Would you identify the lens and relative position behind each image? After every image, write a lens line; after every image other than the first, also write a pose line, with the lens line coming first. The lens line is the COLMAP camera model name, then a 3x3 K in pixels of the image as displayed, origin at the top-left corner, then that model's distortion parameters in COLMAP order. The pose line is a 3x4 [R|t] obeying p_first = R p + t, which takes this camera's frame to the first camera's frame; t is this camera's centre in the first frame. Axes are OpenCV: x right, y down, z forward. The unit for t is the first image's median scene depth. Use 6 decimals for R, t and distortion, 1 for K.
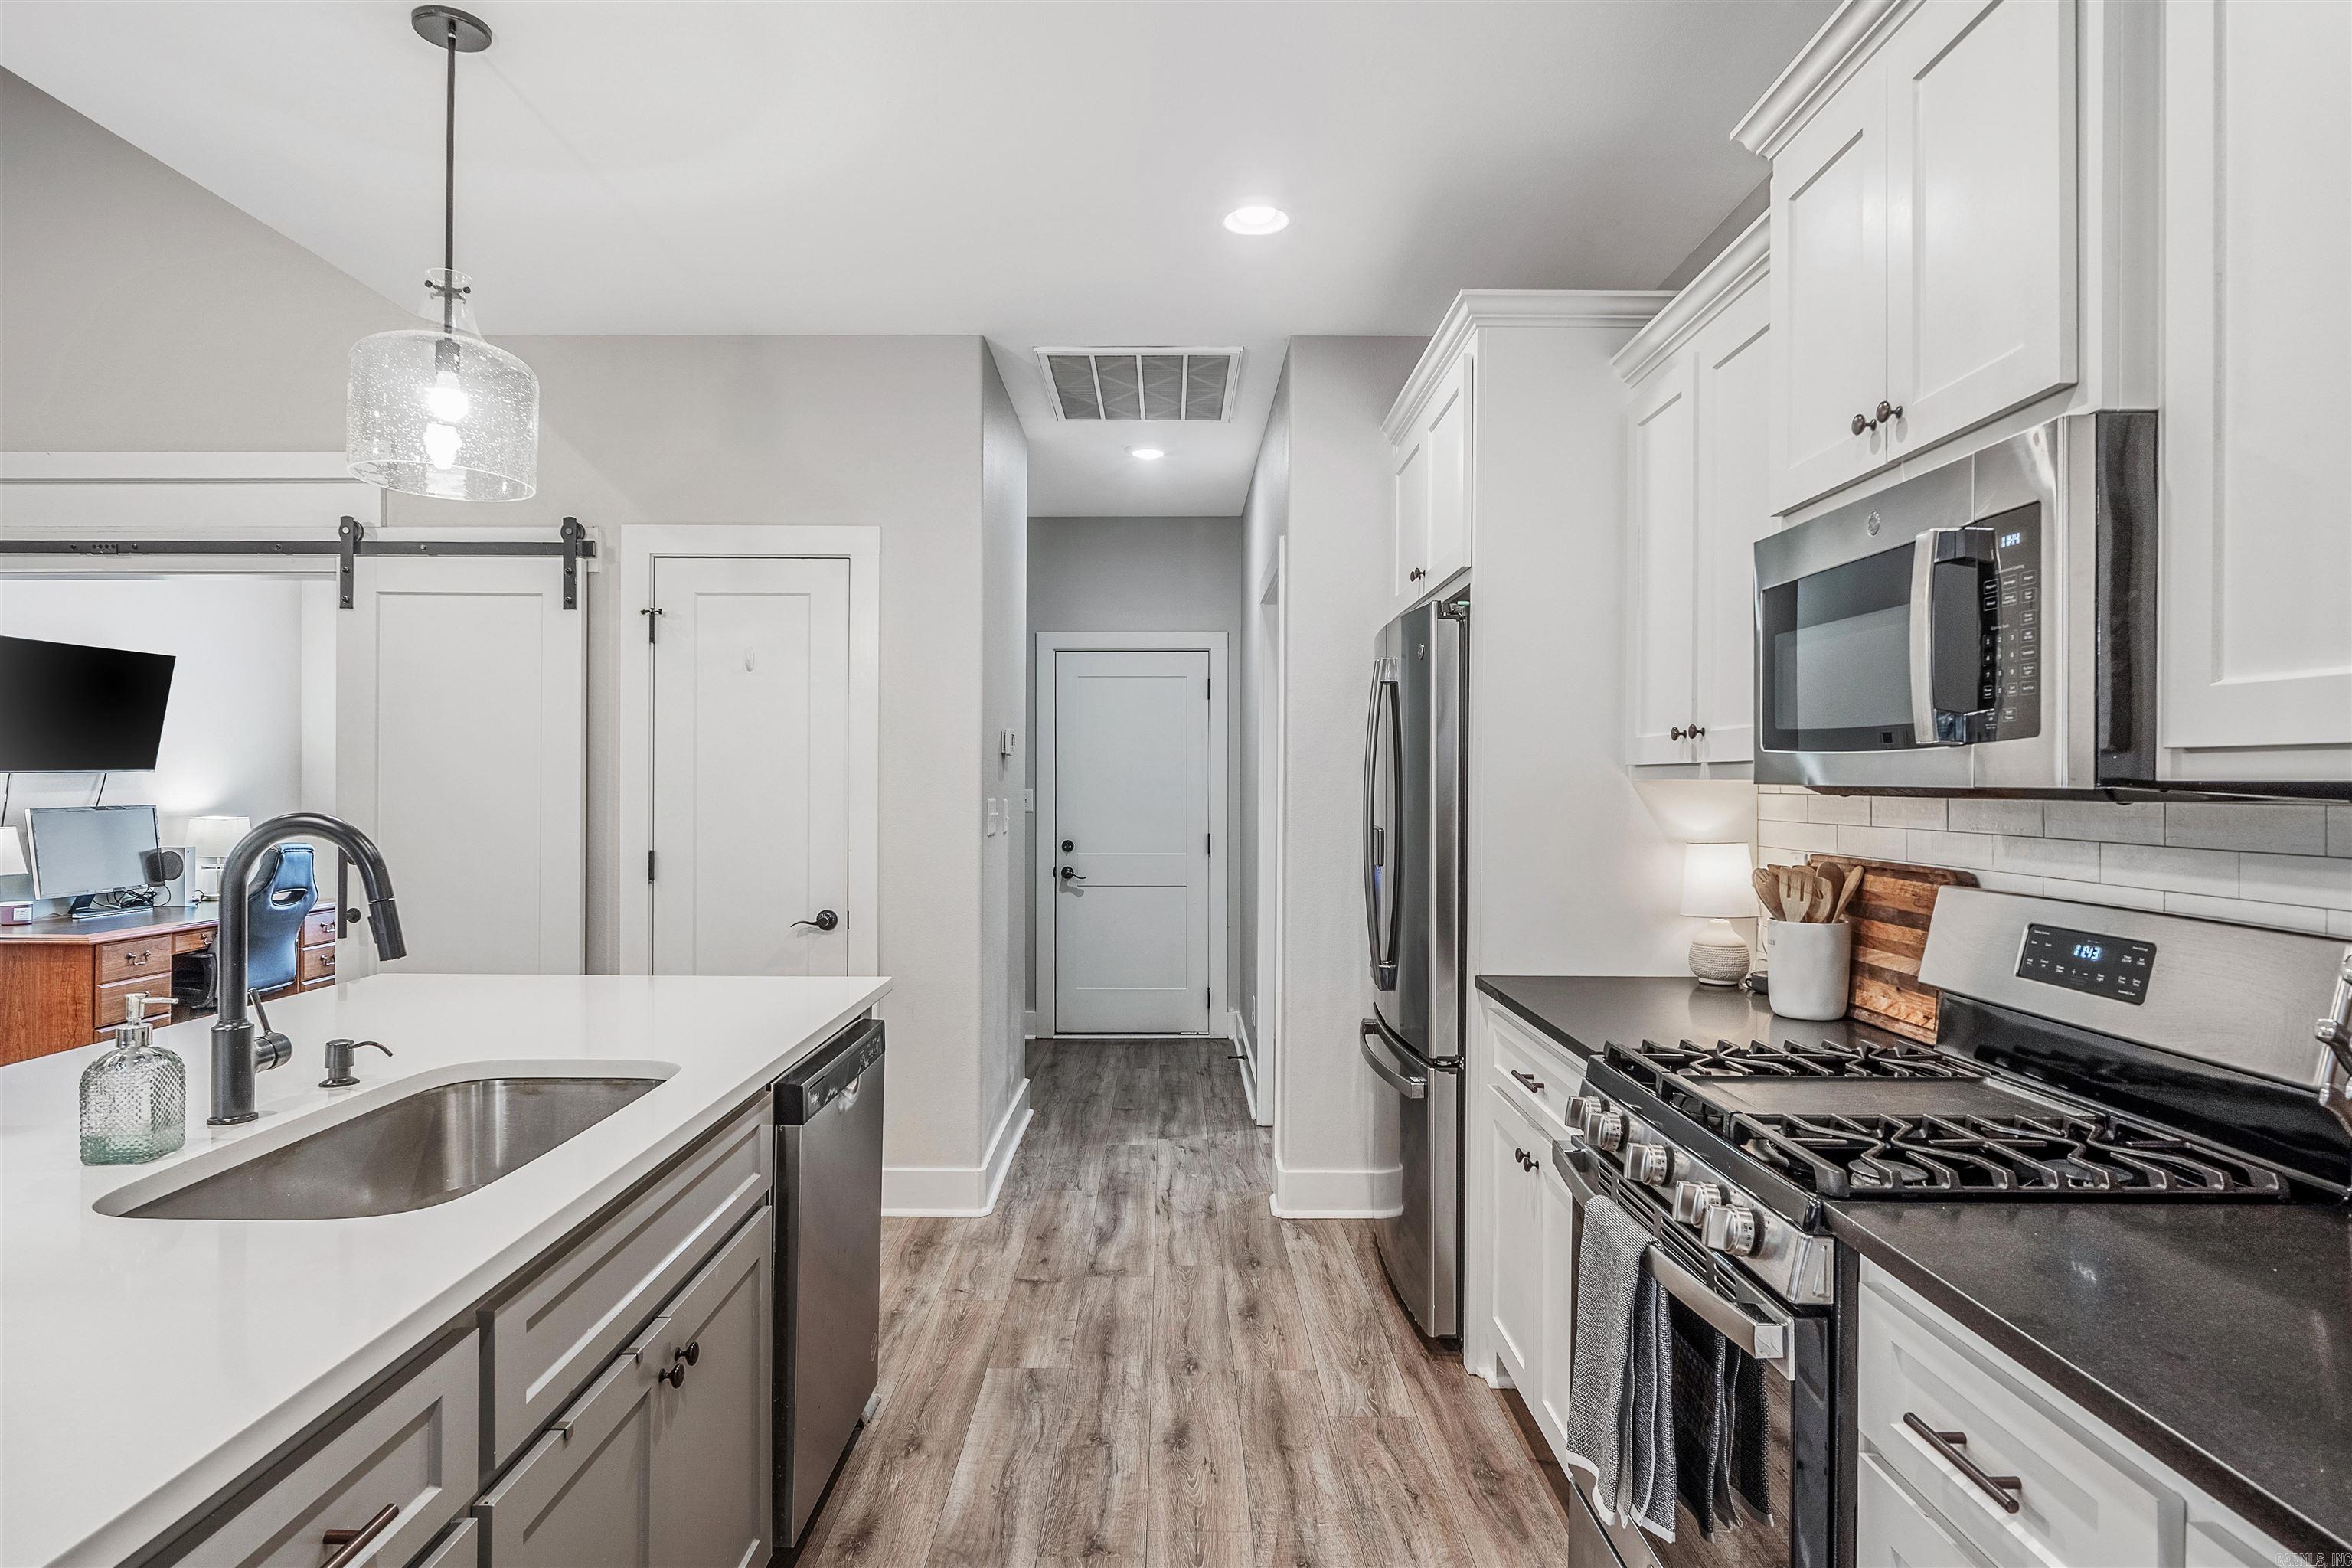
lens RADIAL K [[1312.9, 0, 1166.9], [0, 1312.9, 778.7], [0, 0, 1]] dist [-0.000192, -0.000221]
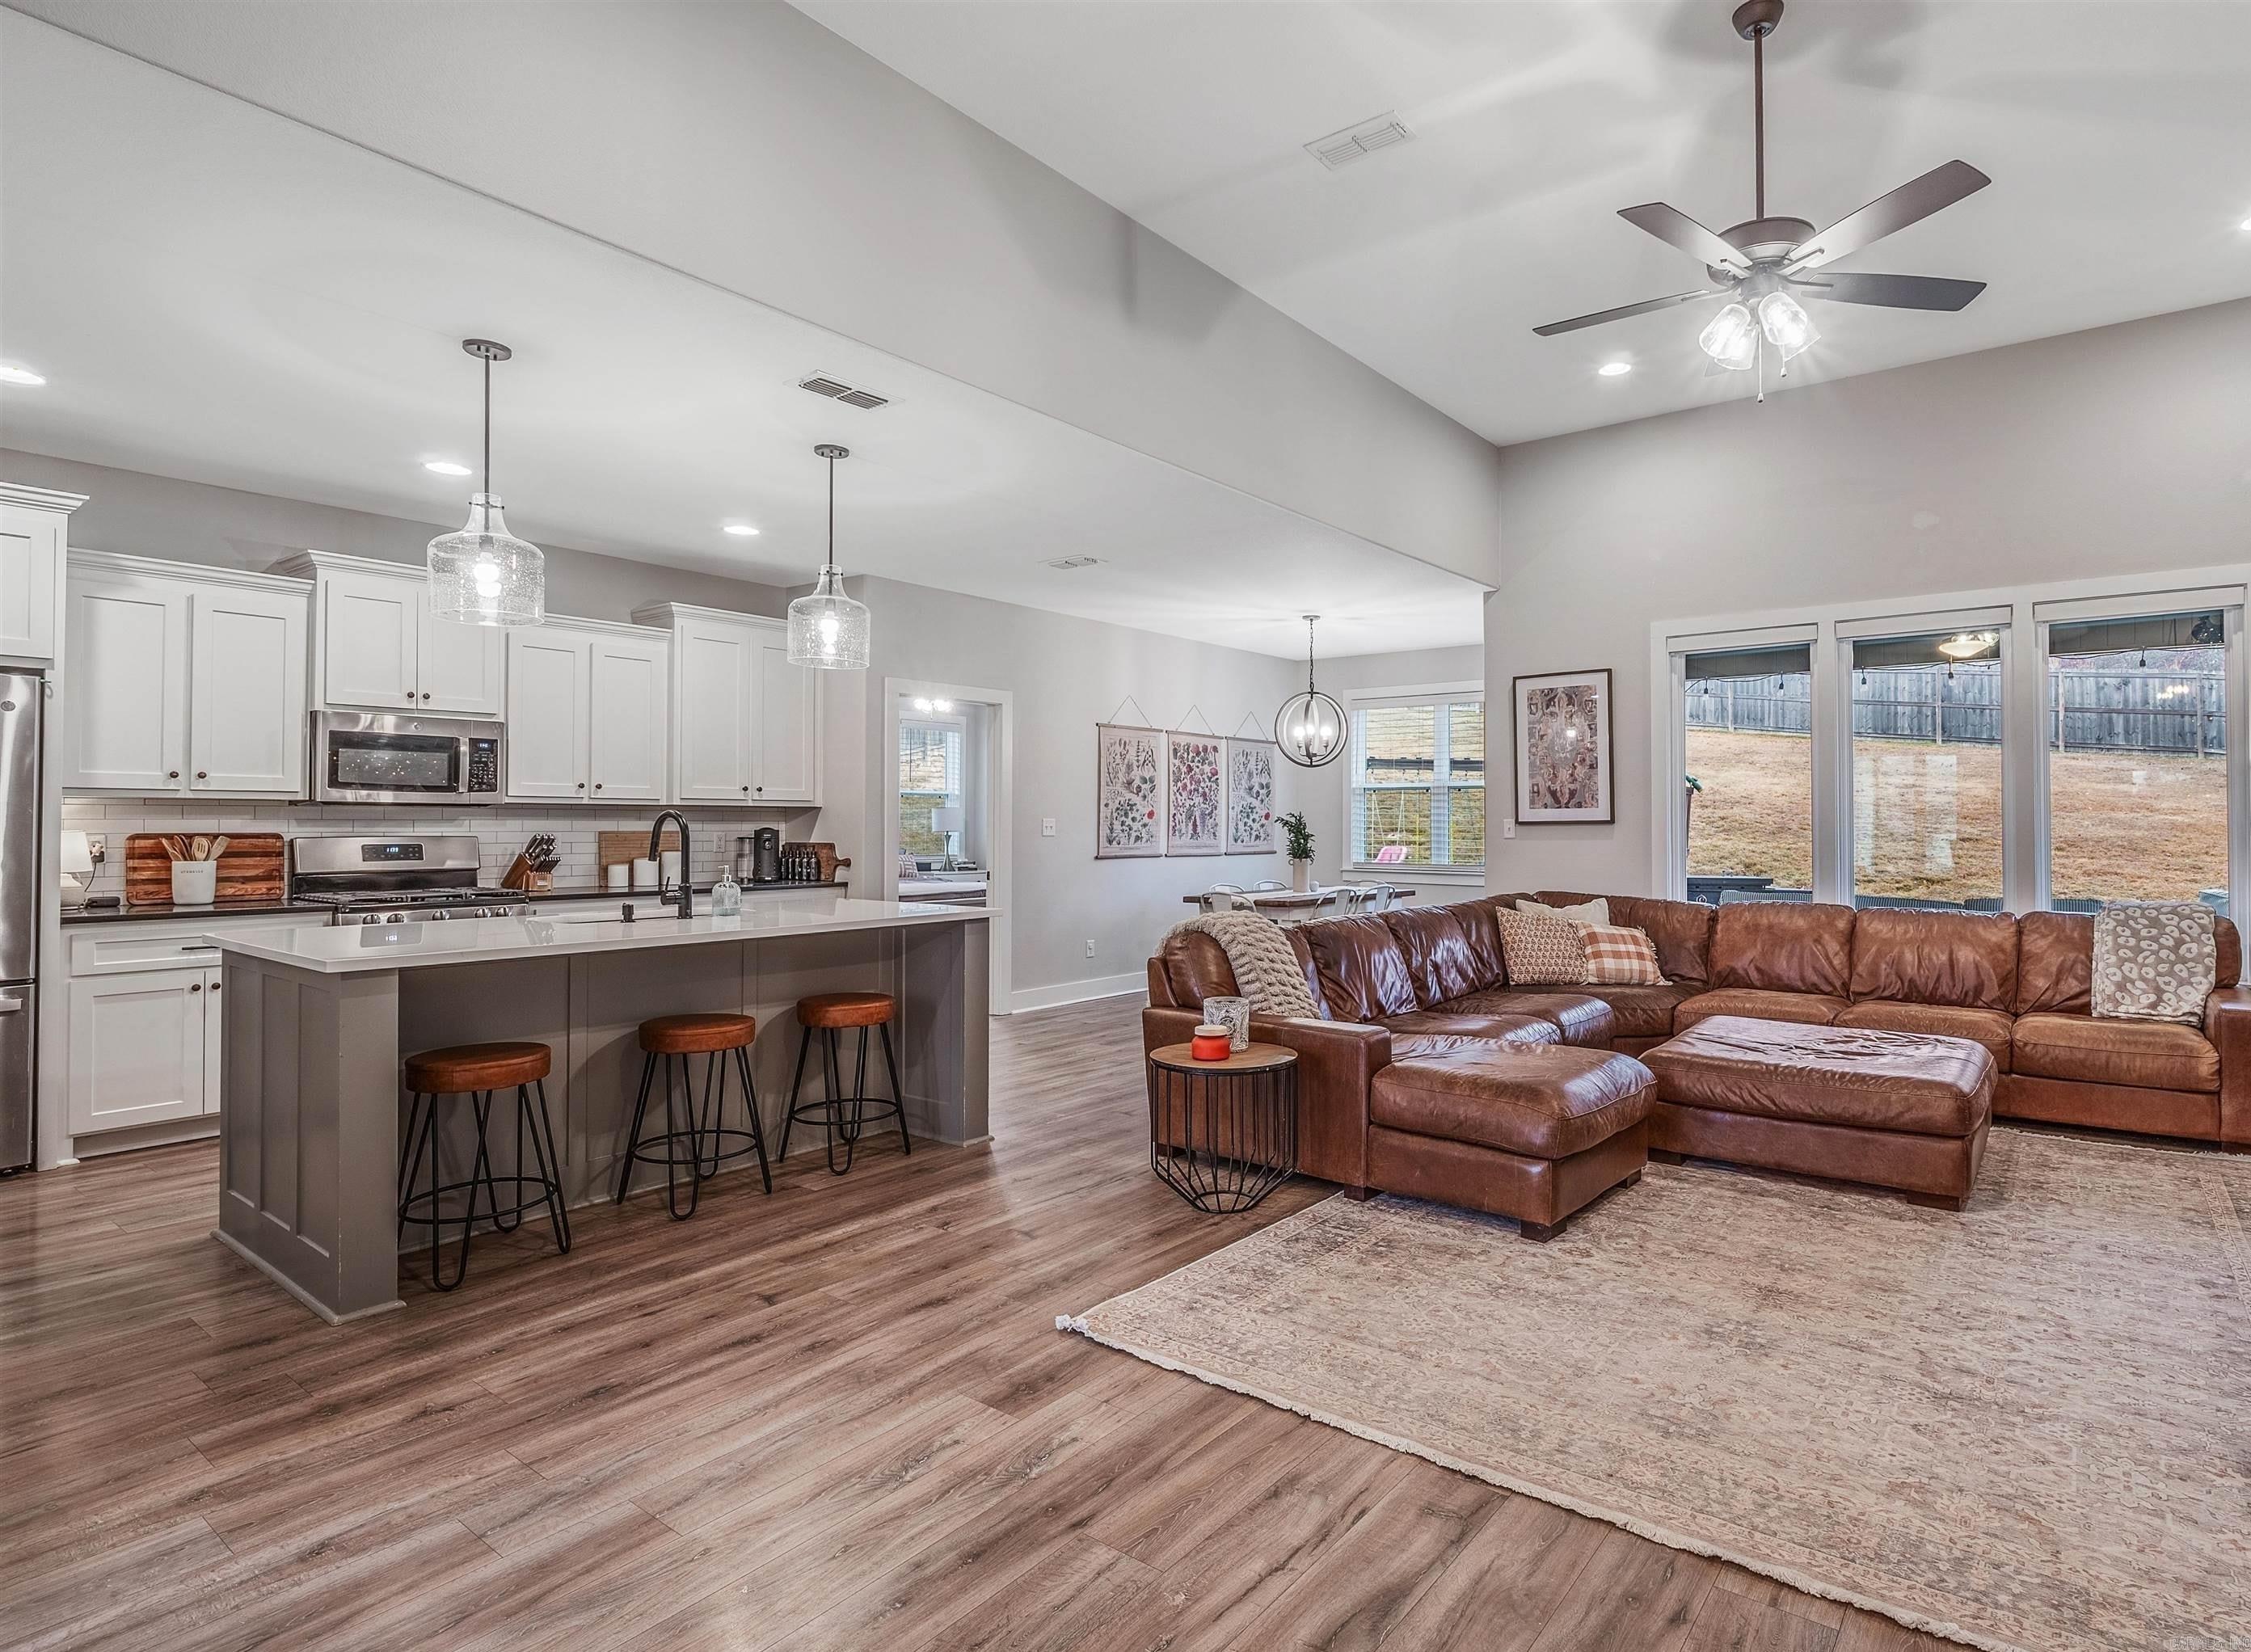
lens RADIAL K [[1175.9, 0, 1227.6], [0, 1175.9, 812.1], [0, 0, 1]] dist [-0.002870, -0.000746]
pose [[-0.804503, 0.000280, 0.593949, -2.359369], [-0.005596, 0.999952, -0.008051, 0.034536], [-0.593923, -0.009800, -0.804462, 1.749598]]
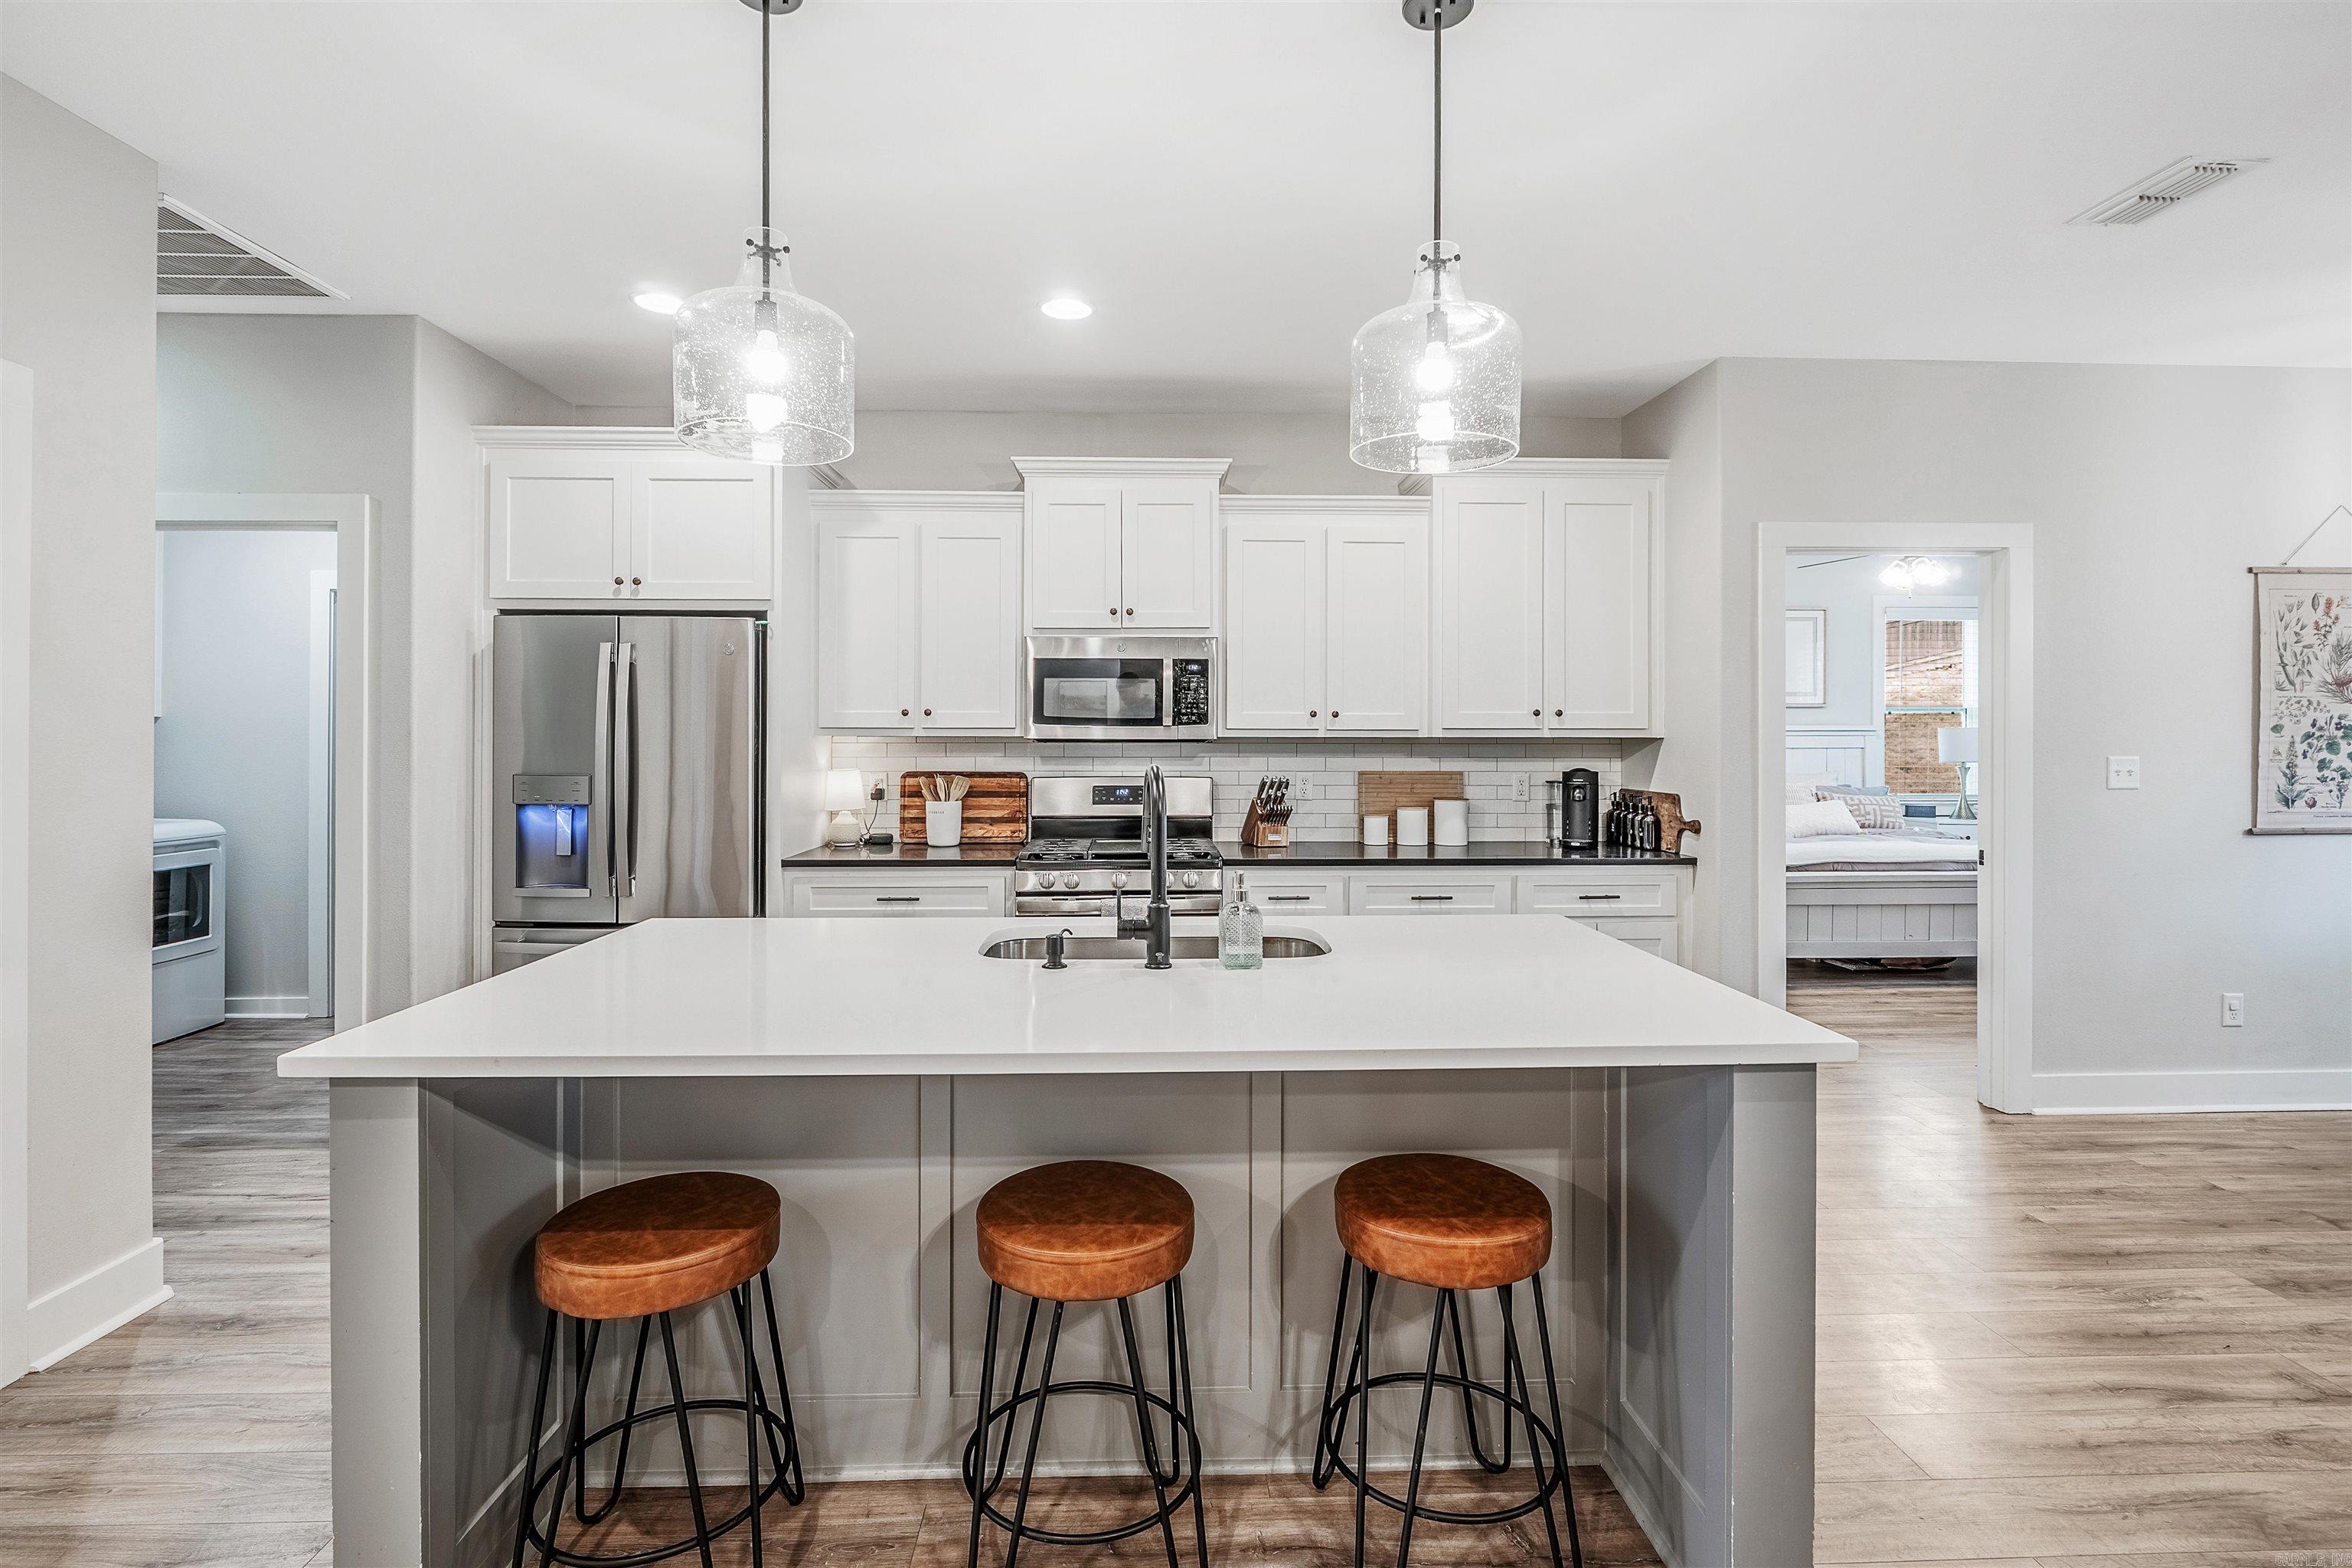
lens RADIAL K [[1094.8, 0, 1179.1], [0, 1094.8, 735.9], [0, 0, 1]] dist [-0.002396, -0.000833]
pose [[-0.039774, -0.004921, 0.999197, -1.480737], [-0.002205, 0.999986, 0.004837, -0.009955], [-0.999206, -0.002010, -0.039784, 0.770111]]
